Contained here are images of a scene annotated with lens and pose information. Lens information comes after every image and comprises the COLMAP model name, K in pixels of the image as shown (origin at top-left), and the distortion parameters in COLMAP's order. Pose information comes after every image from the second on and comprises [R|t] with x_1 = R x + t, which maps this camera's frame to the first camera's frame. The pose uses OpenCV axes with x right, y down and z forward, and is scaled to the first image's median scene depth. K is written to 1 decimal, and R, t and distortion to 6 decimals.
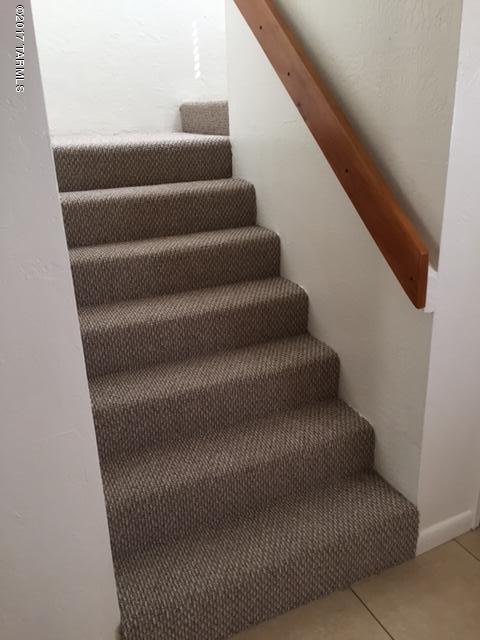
lens RADIAL K [[543.9, 0, 238.0], [0, 543.9, 318.8], [0, 0, 1]] dist [0.070472, -0.084491]
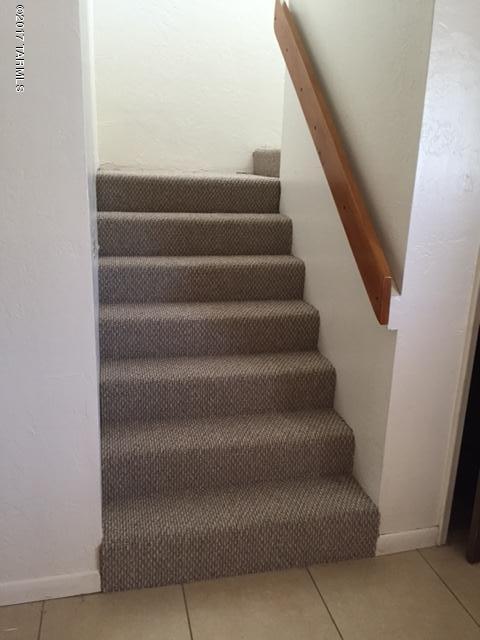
lens RADIAL K [[543.9, 0, 242.2], [0, 543.9, 320.0], [0, 0, 1]] dist [0.070472, -0.084491]
pose [[0.977806, 0.116171, -0.174358, 0.201083], [-0.130351, 0.988838, -0.072170, 0.079855], [0.164027, 0.093296, 0.982034, -0.168253]]
